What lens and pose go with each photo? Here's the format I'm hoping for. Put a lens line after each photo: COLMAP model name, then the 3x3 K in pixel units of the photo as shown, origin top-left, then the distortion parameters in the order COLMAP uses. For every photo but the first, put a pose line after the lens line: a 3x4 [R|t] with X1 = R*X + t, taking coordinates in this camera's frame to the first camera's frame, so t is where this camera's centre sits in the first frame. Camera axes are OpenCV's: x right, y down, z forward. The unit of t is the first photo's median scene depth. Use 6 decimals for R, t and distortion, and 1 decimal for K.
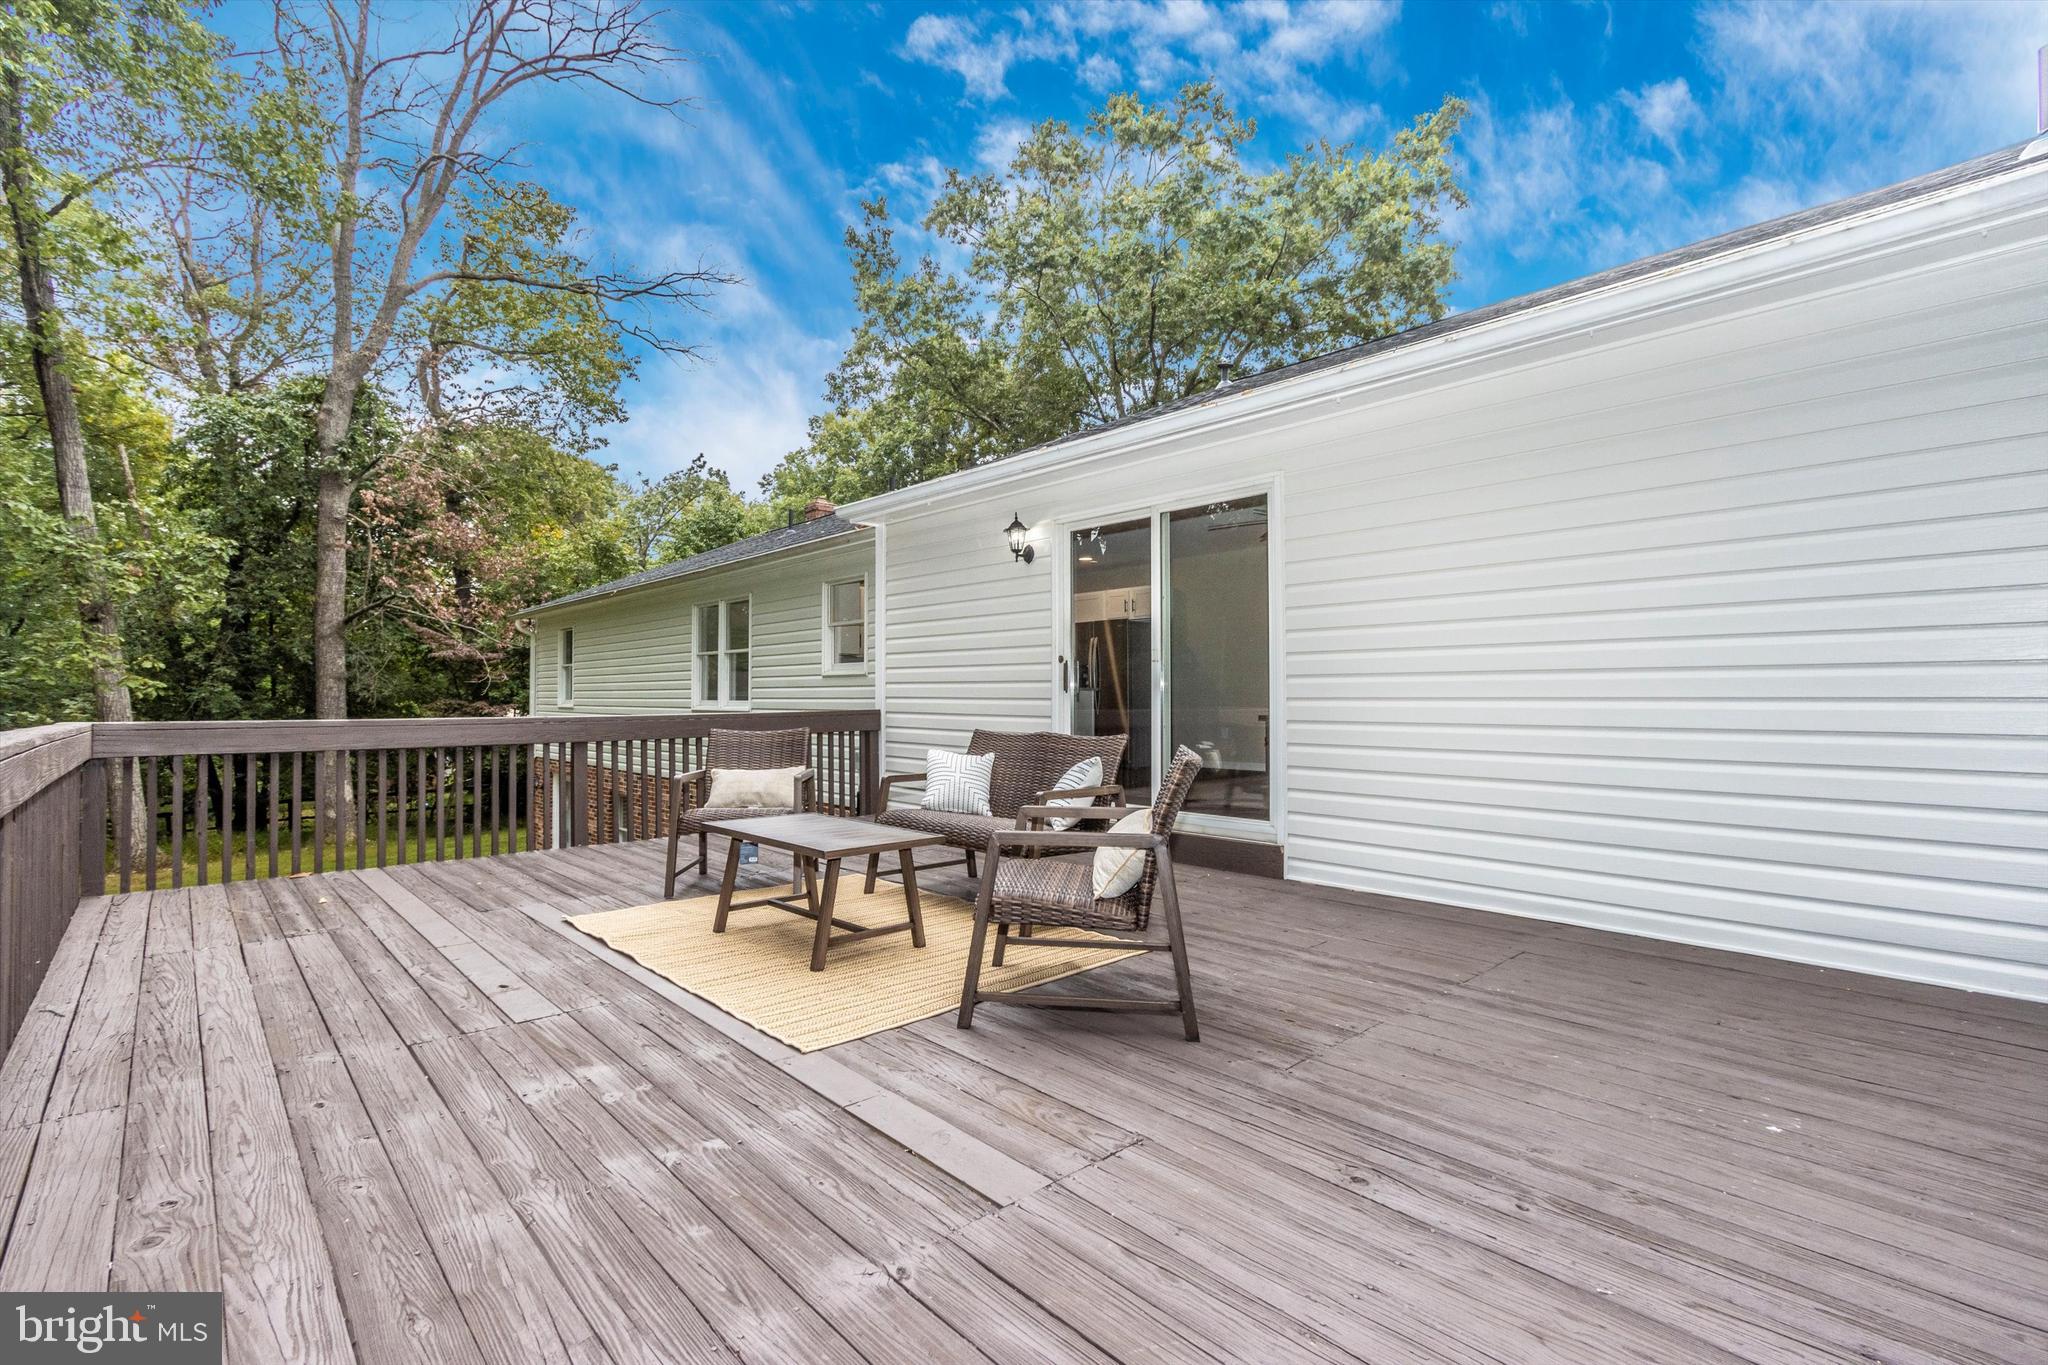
lens RADIAL K [[941.4, 0, 1026.8], [0, 941.4, 696.2], [0, 0, 1]] dist [0.000024, -0.001013]
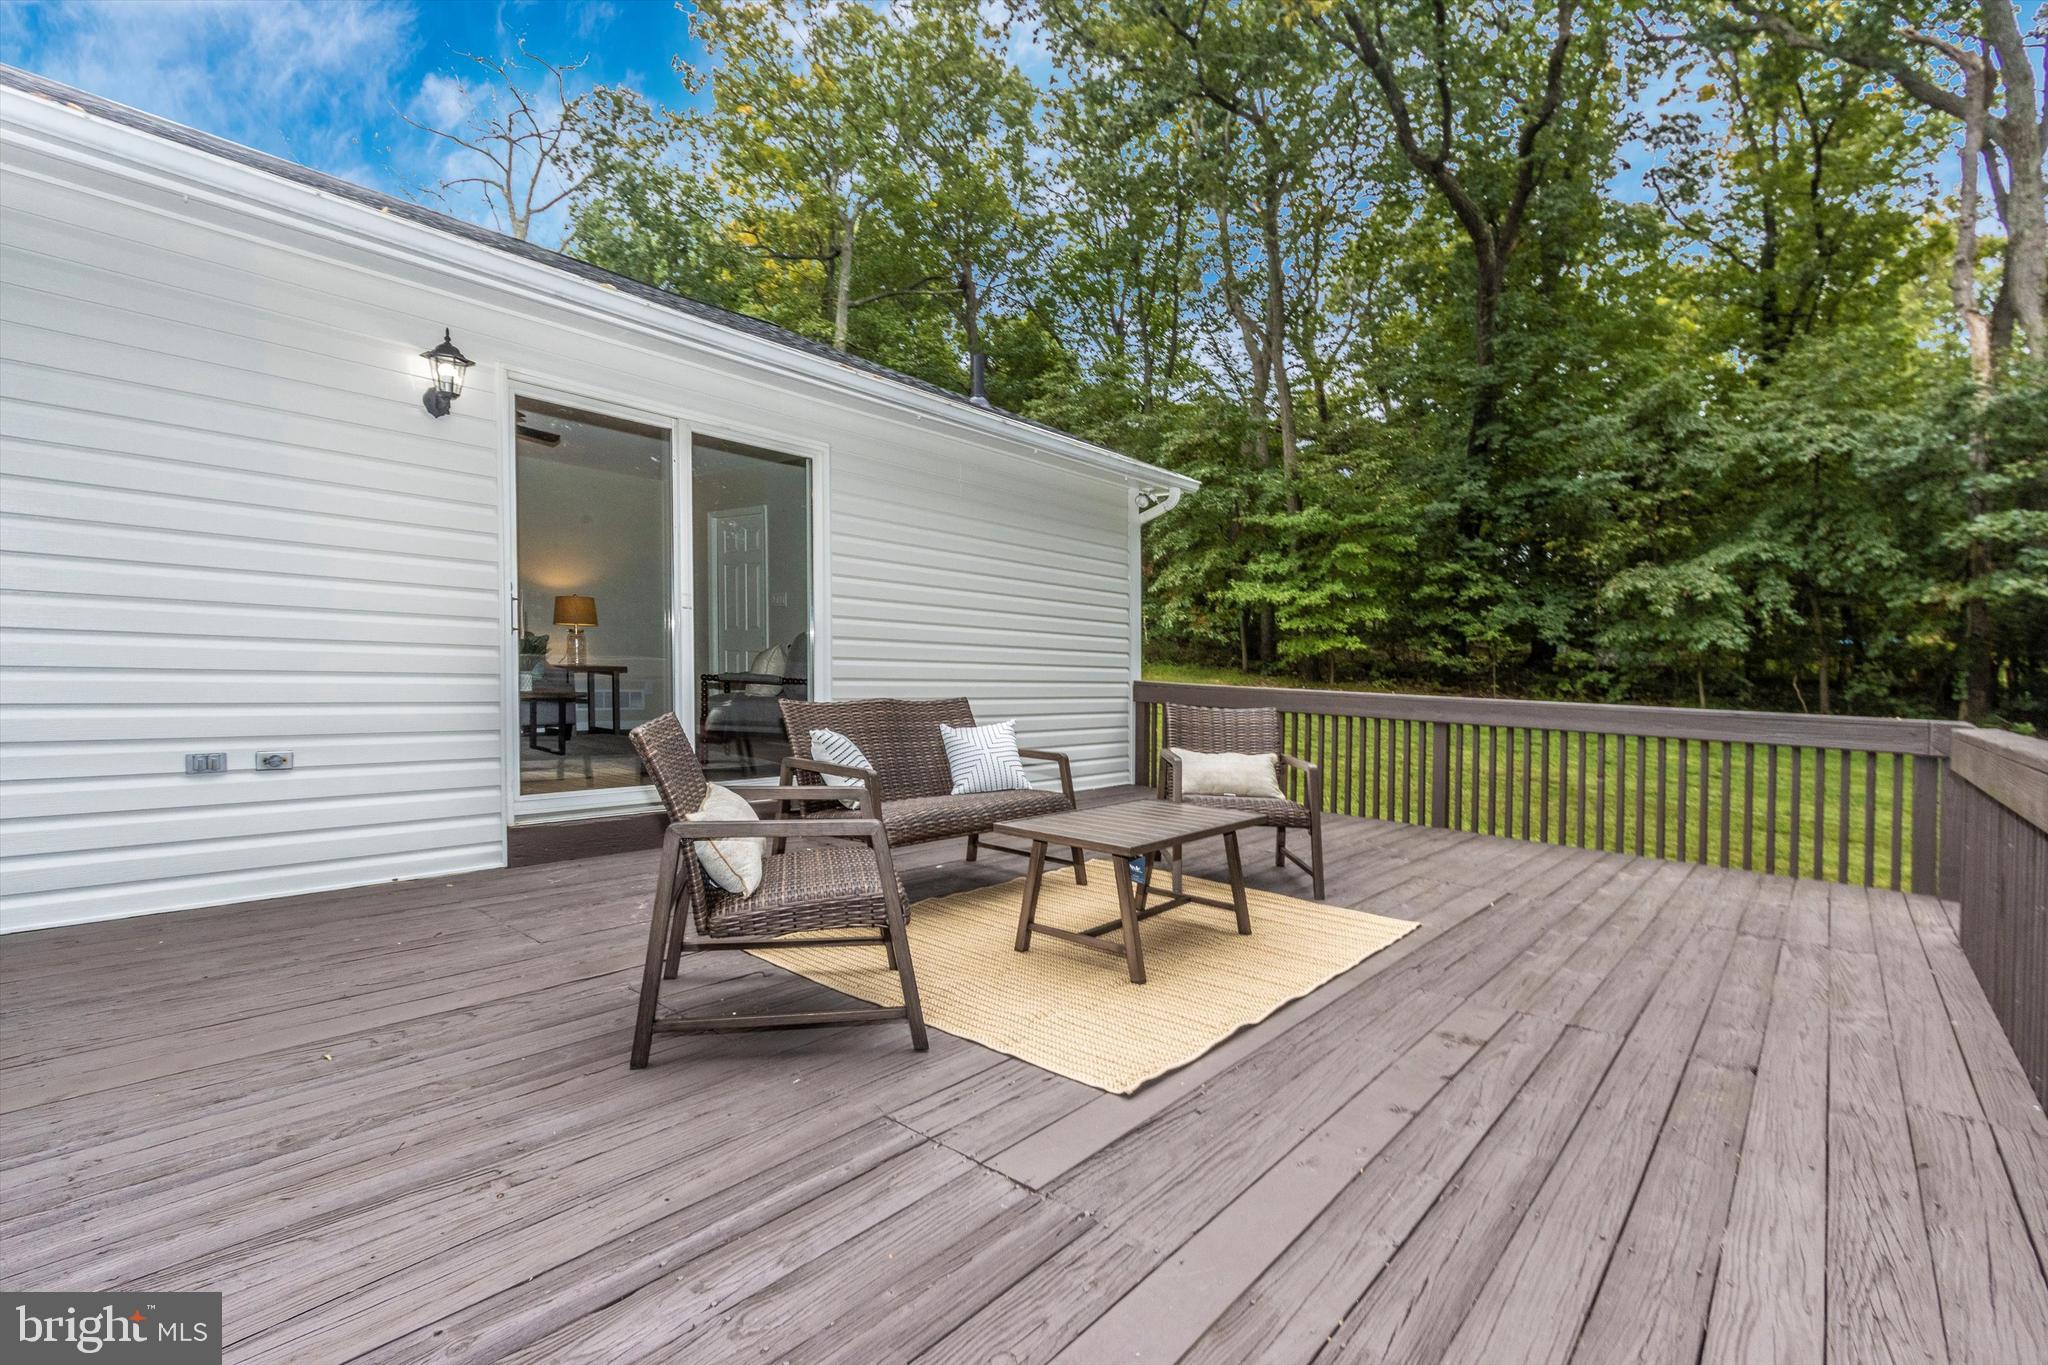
lens RADIAL K [[941.4, 0, 1020.3], [0, 941.4, 665.5], [0, 0, 1]] dist [0.000024, -0.001013]
pose [[-0.118506, -0.009717, 0.992906, -0.122311], [-0.032721, 0.999447, 0.005875, -0.000494], [-0.992414, -0.031793, -0.118759, 0.137939]]
